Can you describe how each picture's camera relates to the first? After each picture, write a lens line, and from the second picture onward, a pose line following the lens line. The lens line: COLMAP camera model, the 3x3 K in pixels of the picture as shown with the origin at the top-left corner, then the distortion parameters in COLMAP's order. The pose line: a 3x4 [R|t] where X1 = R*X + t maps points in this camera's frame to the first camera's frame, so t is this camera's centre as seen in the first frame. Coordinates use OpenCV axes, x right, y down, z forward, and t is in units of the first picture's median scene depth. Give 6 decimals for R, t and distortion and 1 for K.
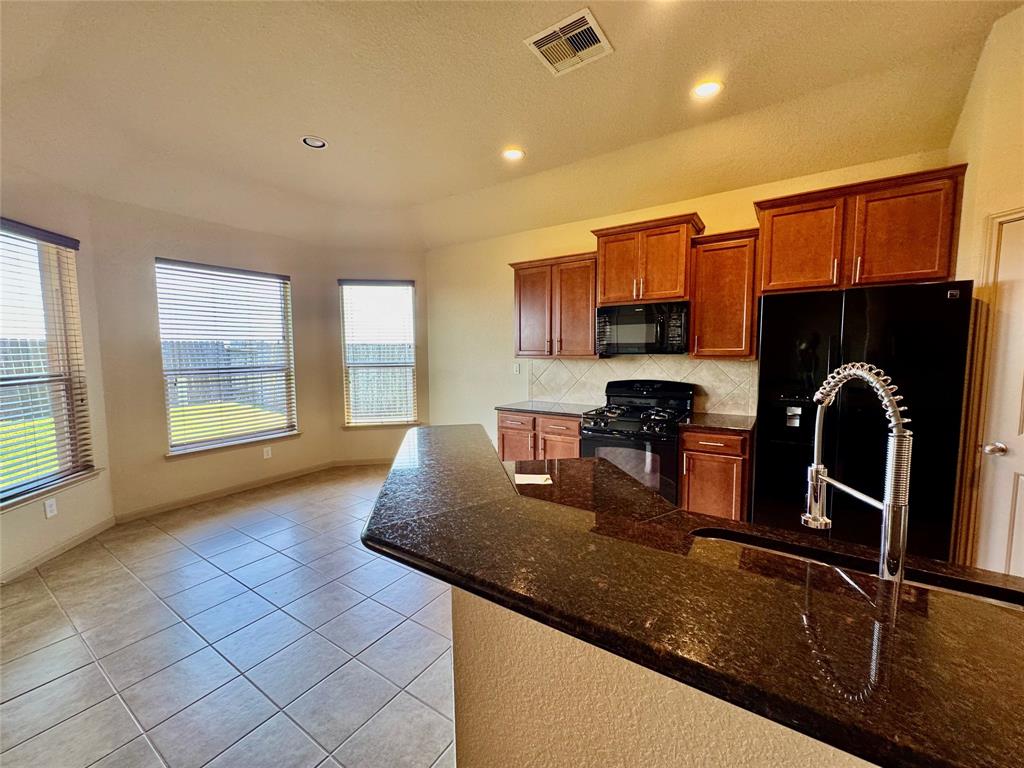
lens RADIAL K [[410.6, 0, 509.7], [0, 410.6, 385.2], [0, 0, 1]] dist [0.000200, -0.000007]
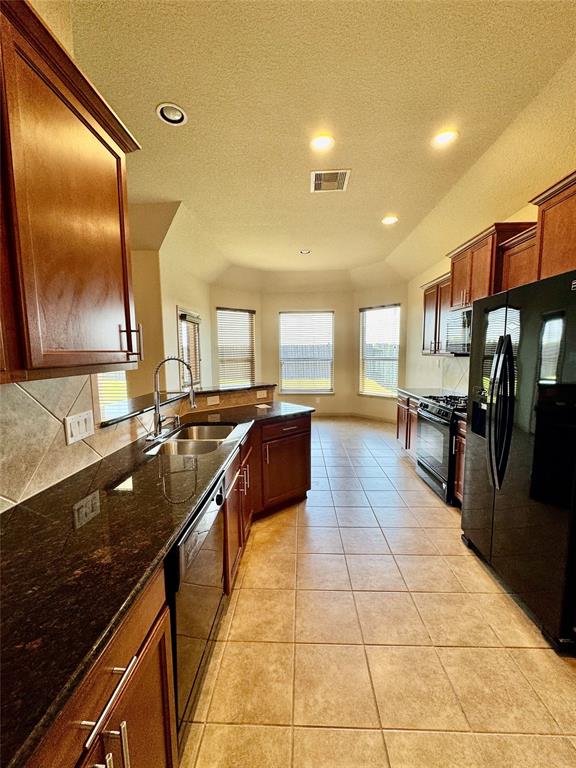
lens RADIAL K [[307.9, 0, 286.2], [0, 307.9, 385.1], [0, 0, 1]] dist [0.000200, -0.000007]
pose [[0.517692, 0.095422, -0.850229, 0.834217], [-0.069923, 0.995155, 0.069113, -0.007690], [0.852705, 0.023671, 0.521856, 0.092359]]
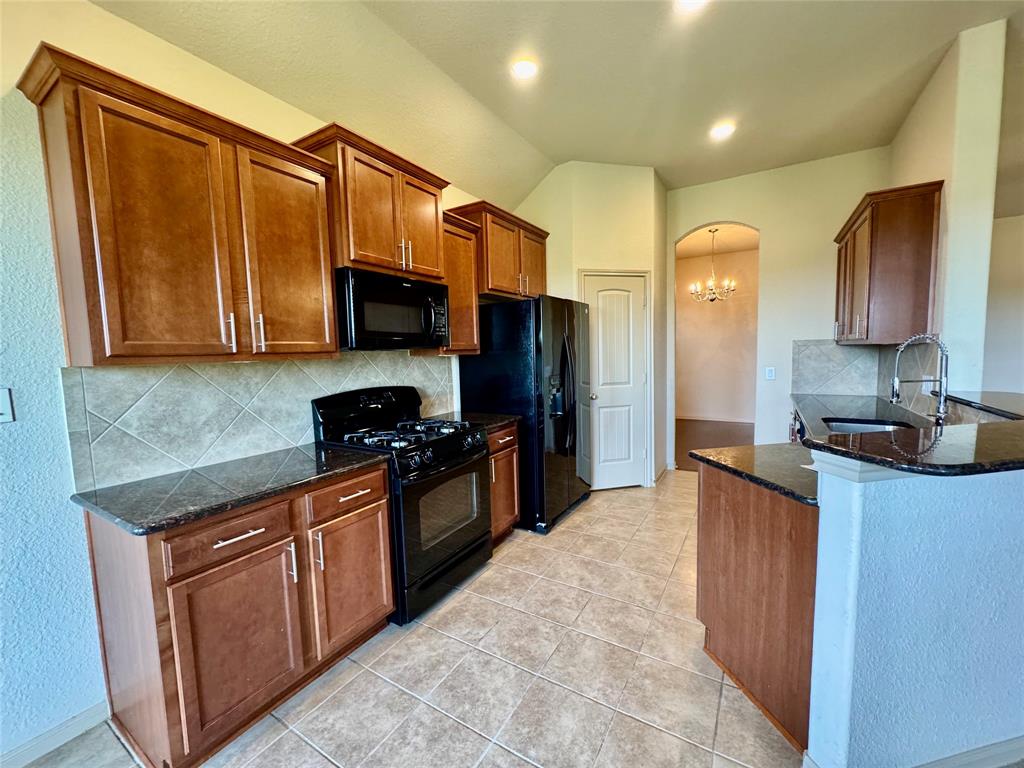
lens RADIAL K [[410.6, 0, 513.3], [0, 410.6, 389.1], [0, 0, 1]] dist [0.000200, -0.000007]
pose [[-0.042599, -0.086916, 0.995304, -0.399287], [0.105049, 0.990297, 0.090975, -0.054338], [-0.993554, 0.108431, -0.033056, 0.861355]]
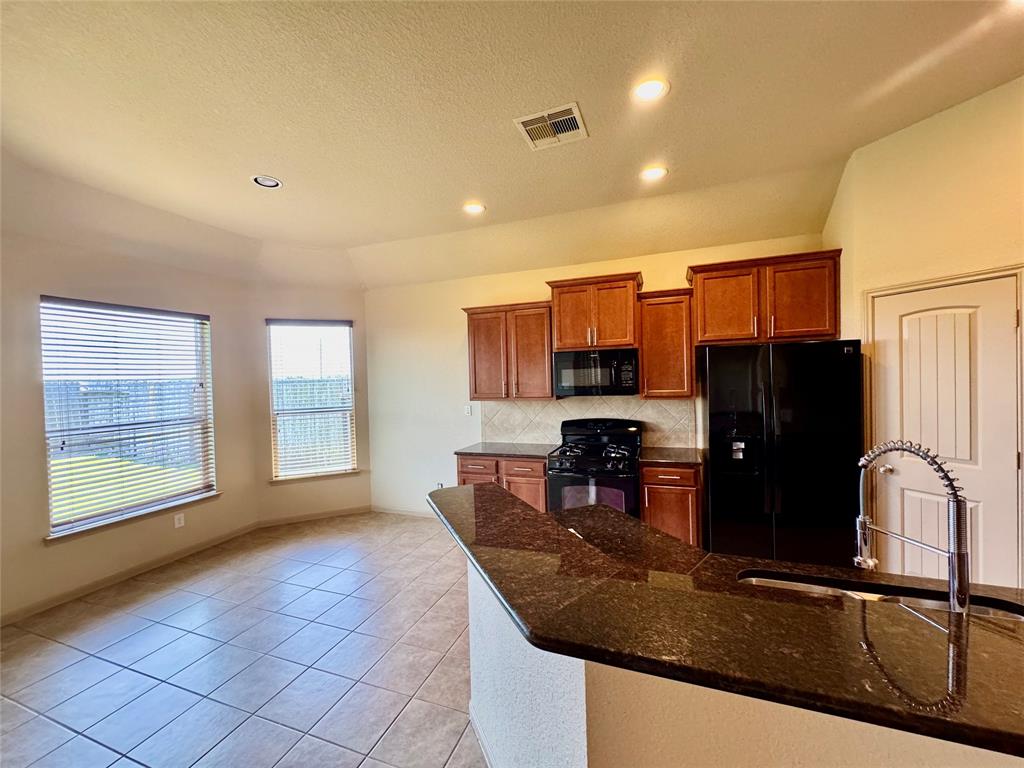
lens RADIAL K [[410.6, 0, 509.9], [0, 410.6, 385.4], [0, 0, 1]] dist [0.000200, -0.000007]
pose [[0.973452, -0.024127, 0.227615, -0.149910], [0.039953, 0.997074, -0.065177, -0.042984], [-0.225377, 0.072541, 0.971567, -0.000243]]
